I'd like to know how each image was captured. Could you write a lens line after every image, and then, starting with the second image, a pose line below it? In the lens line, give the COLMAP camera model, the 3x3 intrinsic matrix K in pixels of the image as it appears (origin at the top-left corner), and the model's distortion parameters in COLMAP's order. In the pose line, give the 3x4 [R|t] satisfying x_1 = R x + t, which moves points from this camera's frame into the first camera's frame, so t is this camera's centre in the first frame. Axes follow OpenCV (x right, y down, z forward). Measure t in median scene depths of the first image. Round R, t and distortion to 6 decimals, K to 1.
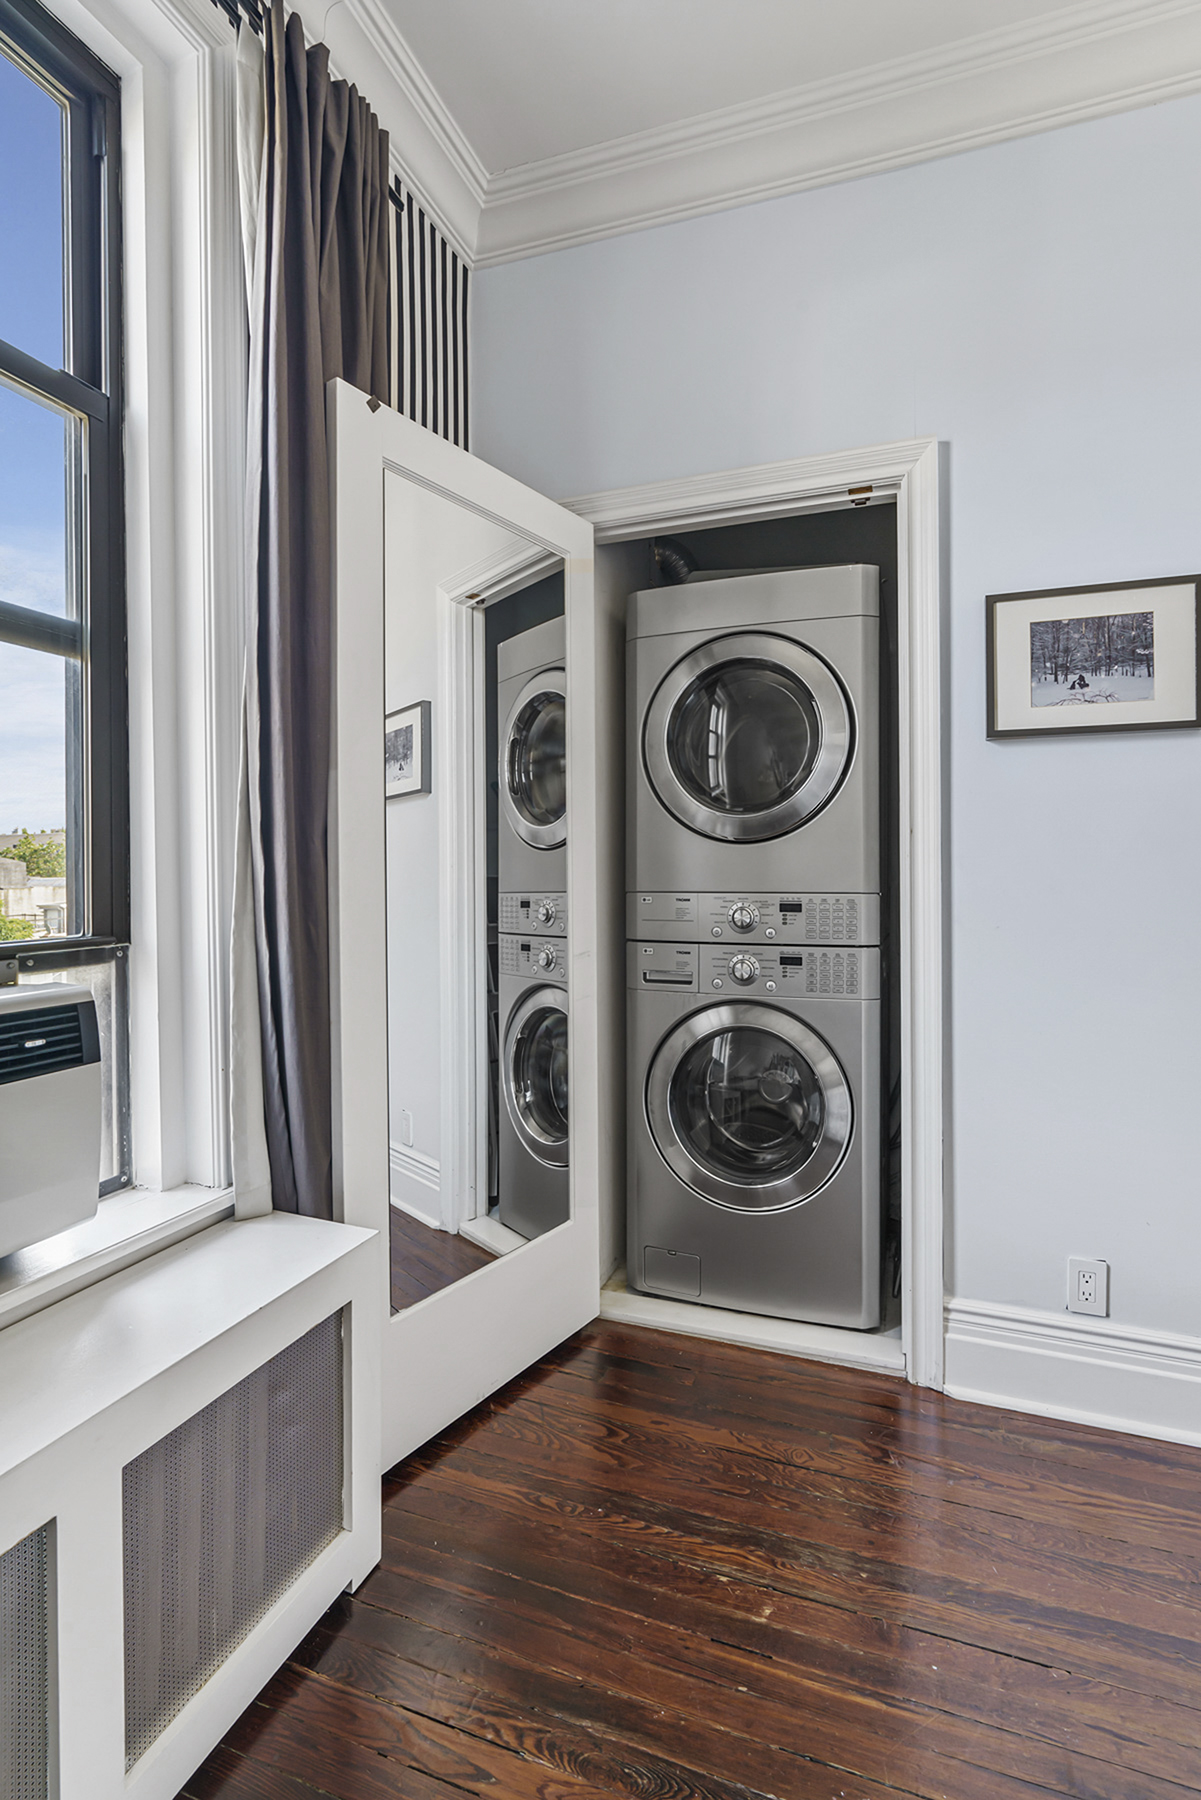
lens RADIAL K [[816.4, 0, 586.1], [0, 816.4, 868.1], [0, 0, 1]] dist [0.002874, -0.000041]
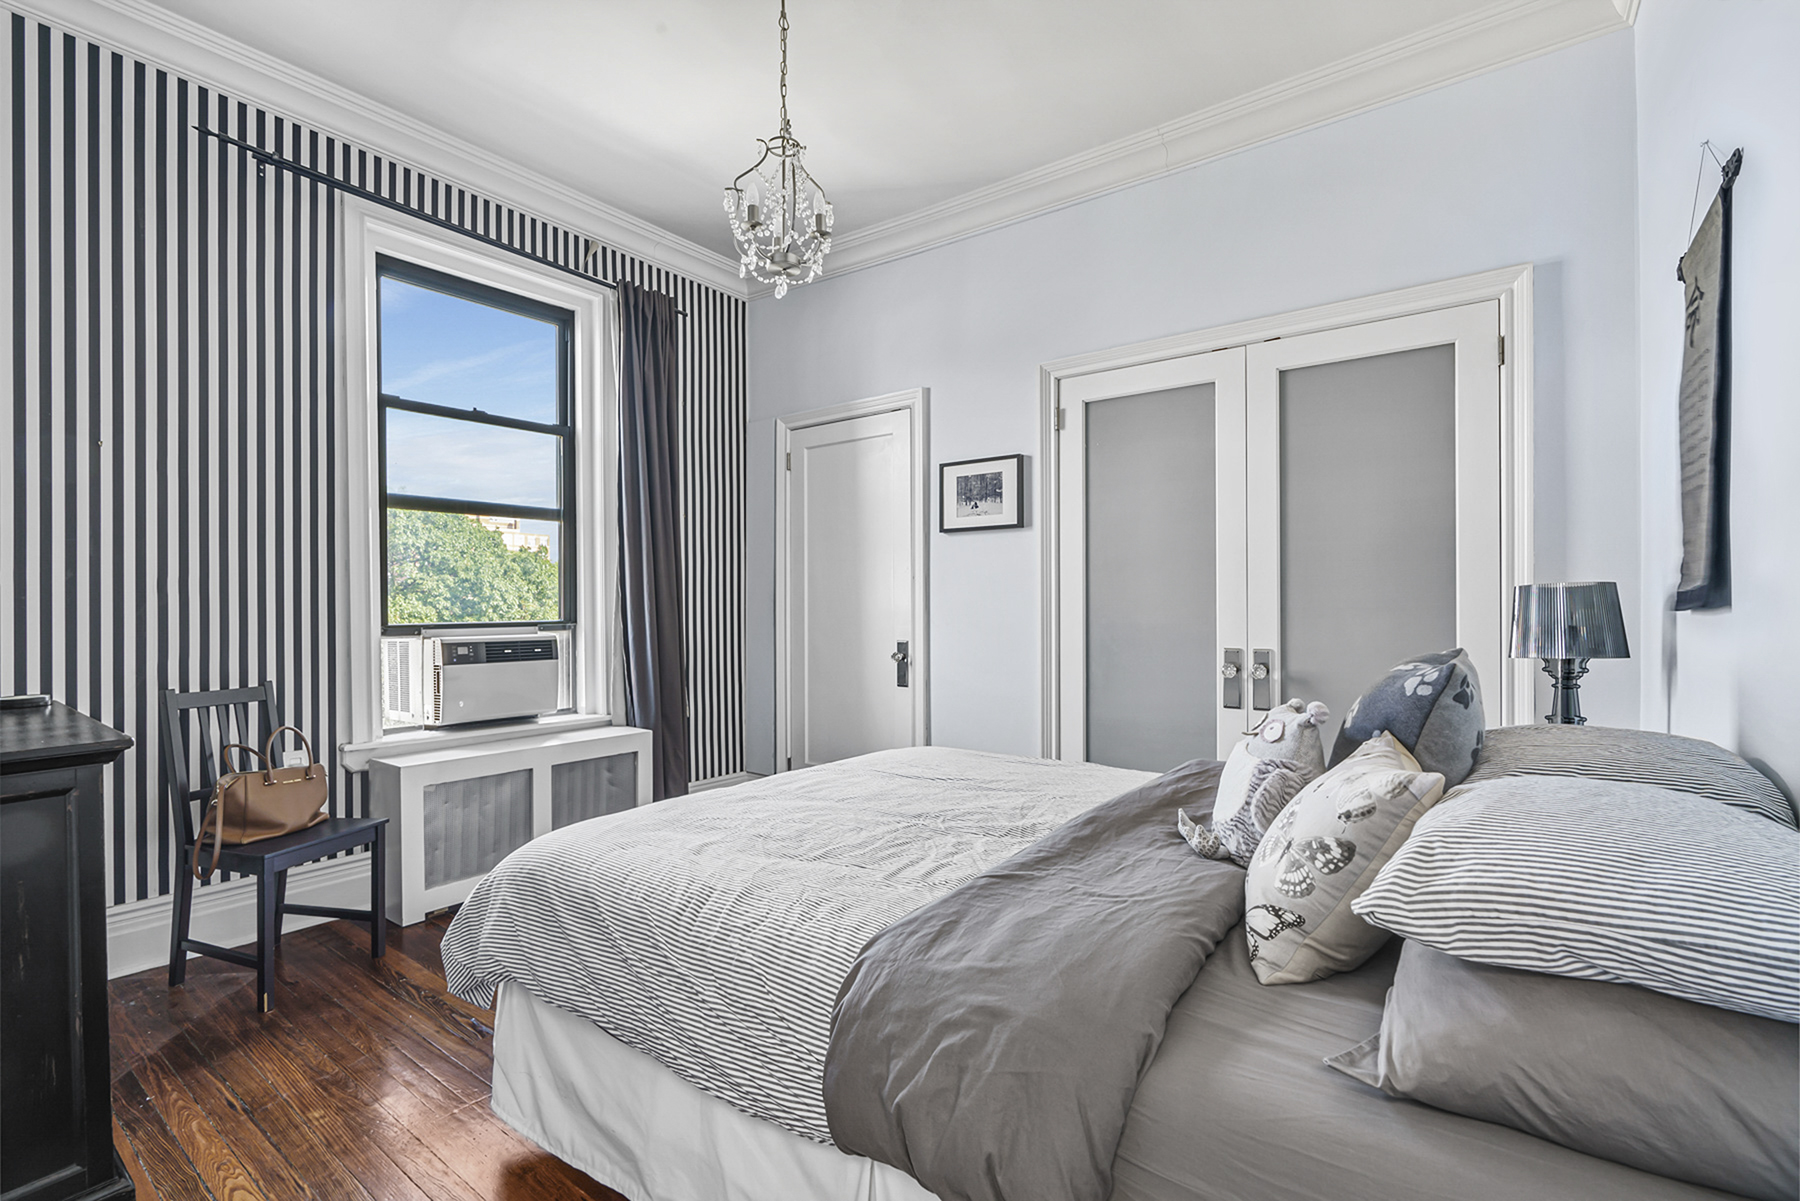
lens RADIAL K [[816.4, 0, 899.6], [0, 816.4, 602.7], [0, 0, 1]] dist [0.002874, -0.000041]
pose [[0.953142, -0.002352, -0.302513, 1.062043], [0.005143, 0.999951, 0.008430, 0.001136], [0.302479, -0.009591, 0.953108, -1.051747]]
